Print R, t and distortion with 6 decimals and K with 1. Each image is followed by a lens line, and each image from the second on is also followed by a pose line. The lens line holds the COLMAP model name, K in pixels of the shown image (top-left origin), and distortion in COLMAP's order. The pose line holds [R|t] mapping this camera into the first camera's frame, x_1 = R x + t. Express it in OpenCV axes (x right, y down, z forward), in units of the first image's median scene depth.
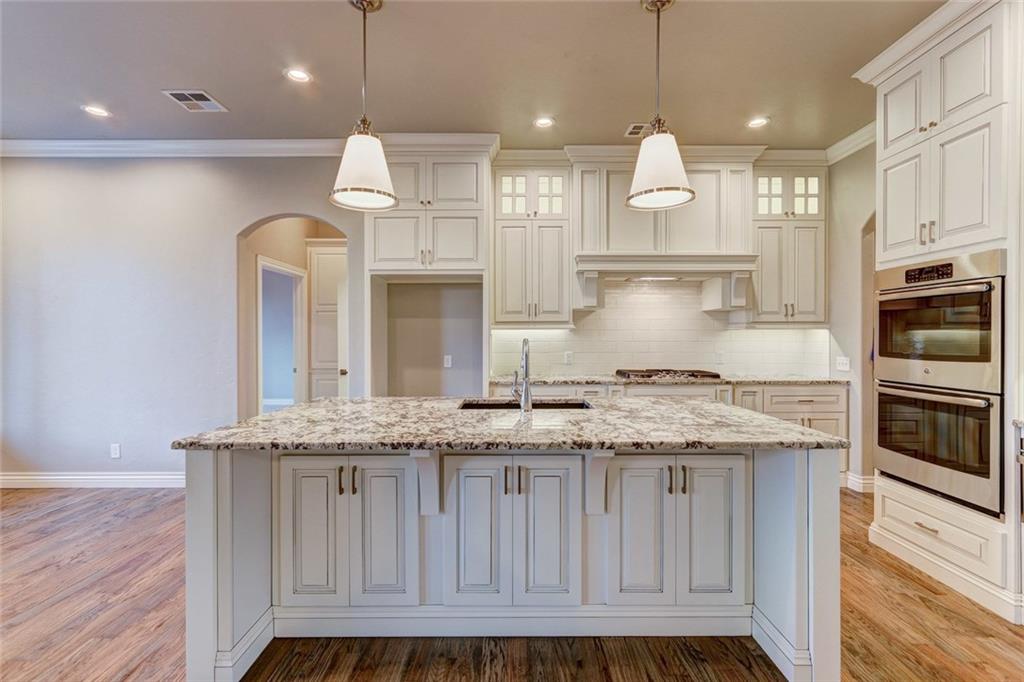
lens RADIAL K [[468.7, 0, 512.1], [0, 468.7, 339.2], [0, 0, 1]] dist [-0.005117, 0.002276]
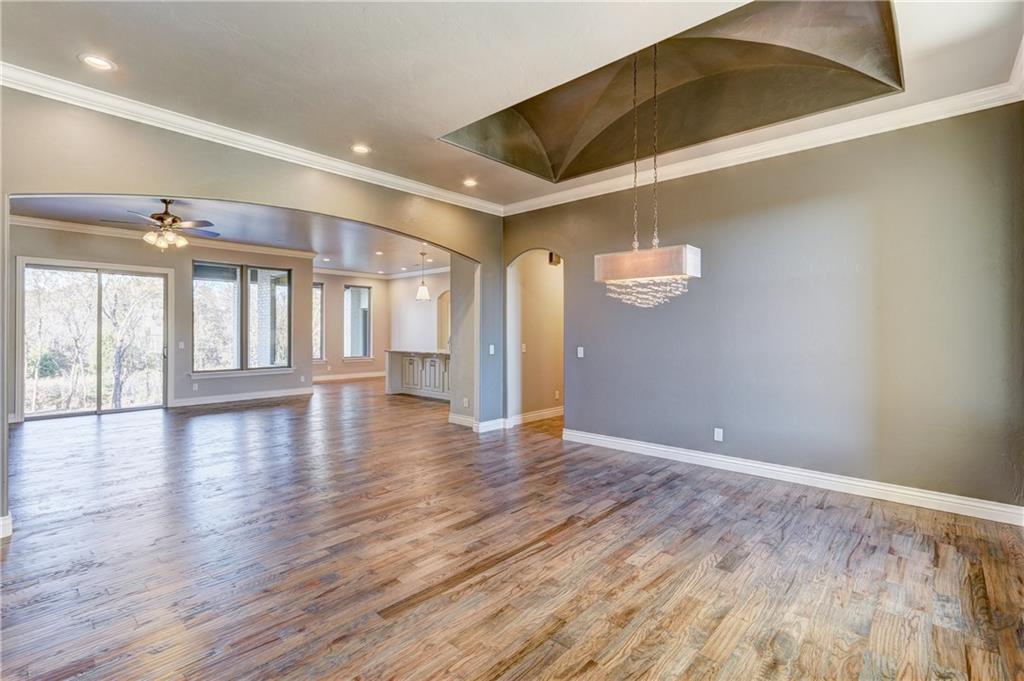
lens RADIAL K [[468.7, 0, 510.0], [0, 468.7, 328.9], [0, 0, 1]] dist [-0.005117, 0.002276]
pose [[0.737567, -0.004230, -0.675260, 1.867371], [-0.001527, 0.999967, -0.007932, 0.001038], [0.675272, 0.006881, 0.737537, -0.965234]]
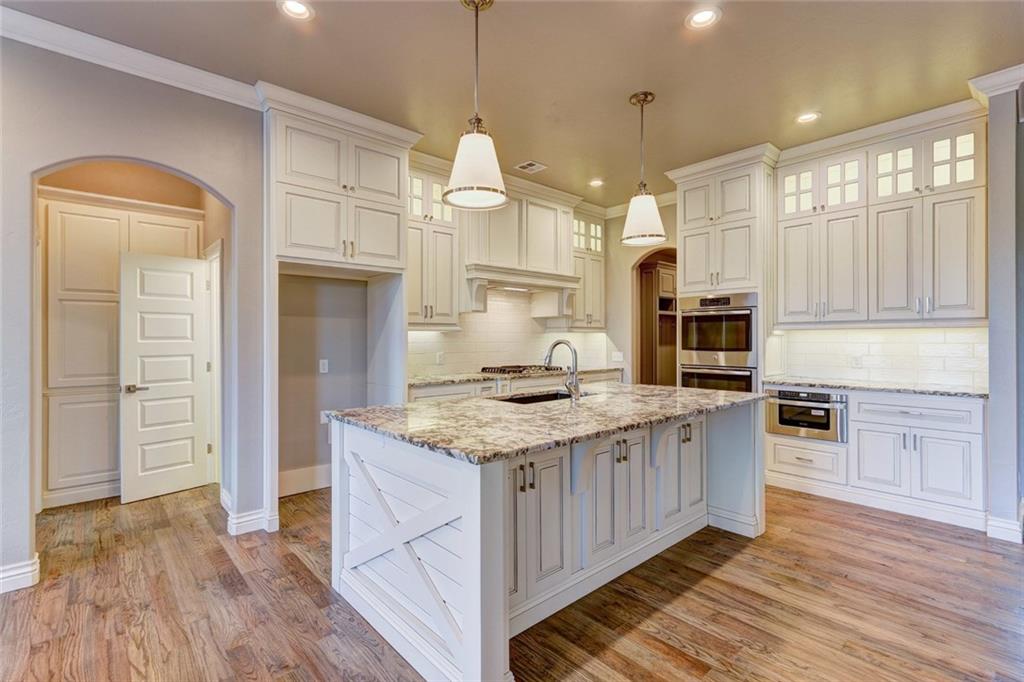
lens RADIAL K [[468.7, 0, 513.3], [0, 468.7, 337.5], [0, 0, 1]] dist [-0.005117, 0.002276]
pose [[0.745096, 0.001166, 0.666956, -0.529402], [0.003845, 0.999974, -0.006044, 0.000084], [-0.666946, 0.007068, 0.745072, 0.123910]]
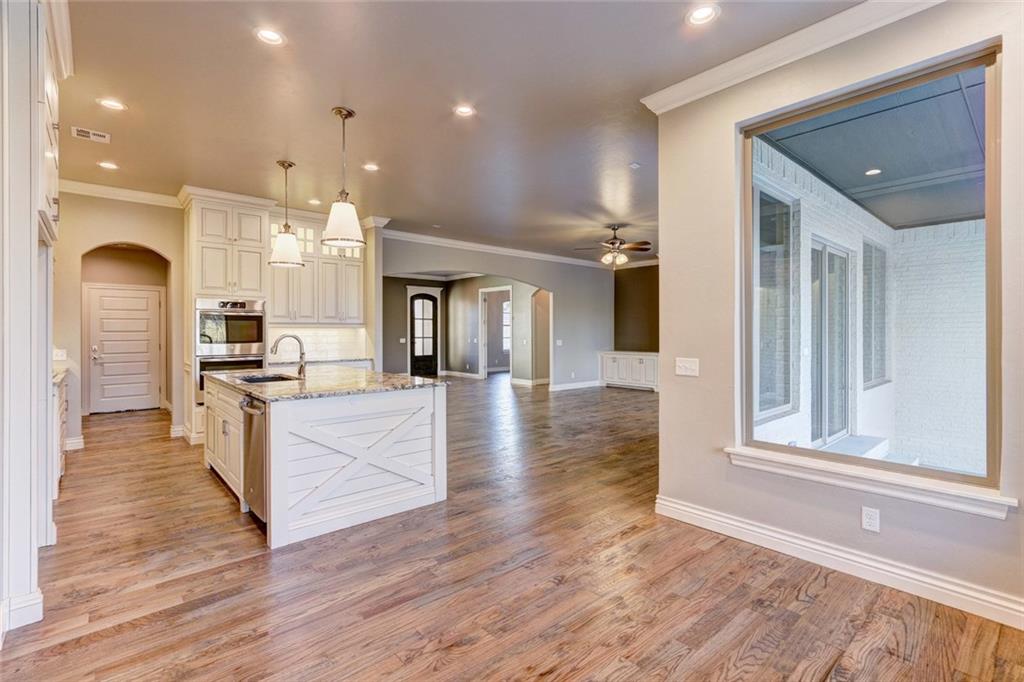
lens RADIAL K [[468.7, 0, 516.4], [0, 468.7, 333.6], [0, 0, 1]] dist [-0.005117, 0.002276]
pose [[-0.668579, -0.000847, 0.743641, -1.067352], [0.003806, 0.999982, 0.004561, -0.005055], [-0.743632, 0.005879, -0.668564, 0.934811]]
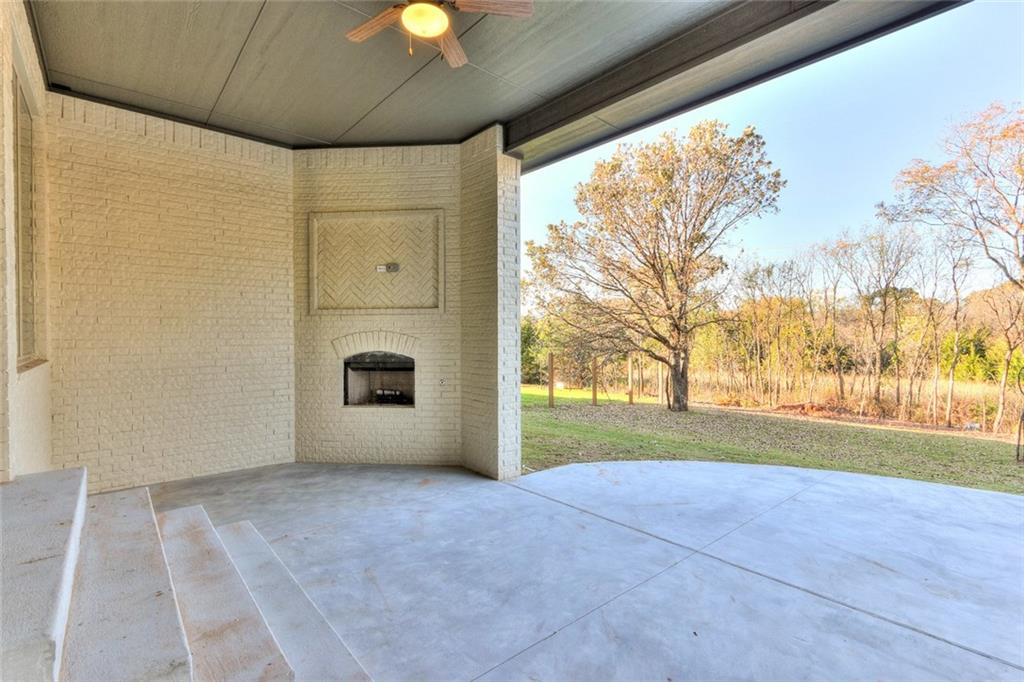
lens RADIAL K [[468.7, 0, 509.8], [0, 468.7, 341.2], [0, 0, 1]] dist [-0.005117, 0.002276]
pose [[-0.756313, 0.011879, -0.654102, -0.775772], [0.000920, 0.999853, 0.017095, 0.141626], [0.654210, 0.012328, -0.756213, 0.009613]]
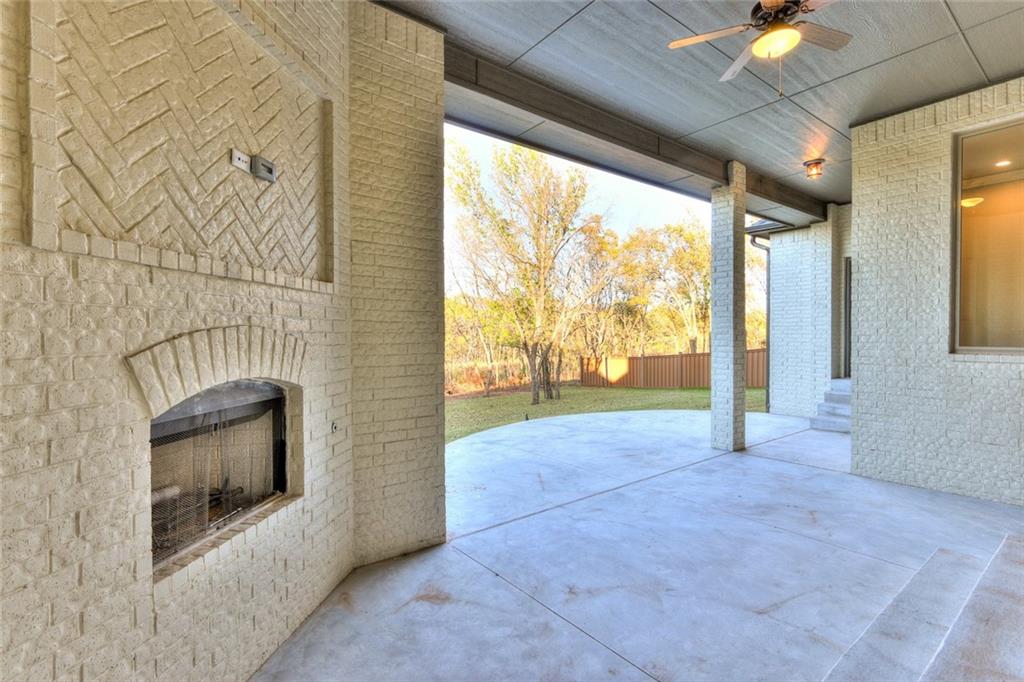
lens RADIAL K [[468.7, 0, 515.3], [0, 468.7, 339.4], [0, 0, 1]] dist [-0.005117, 0.002276]
pose [[0.609238, 0.006667, -0.792959, -0.794848], [0.001162, 0.999956, 0.009300, 0.147185], [0.792987, -0.006588, 0.609204, -1.387945]]
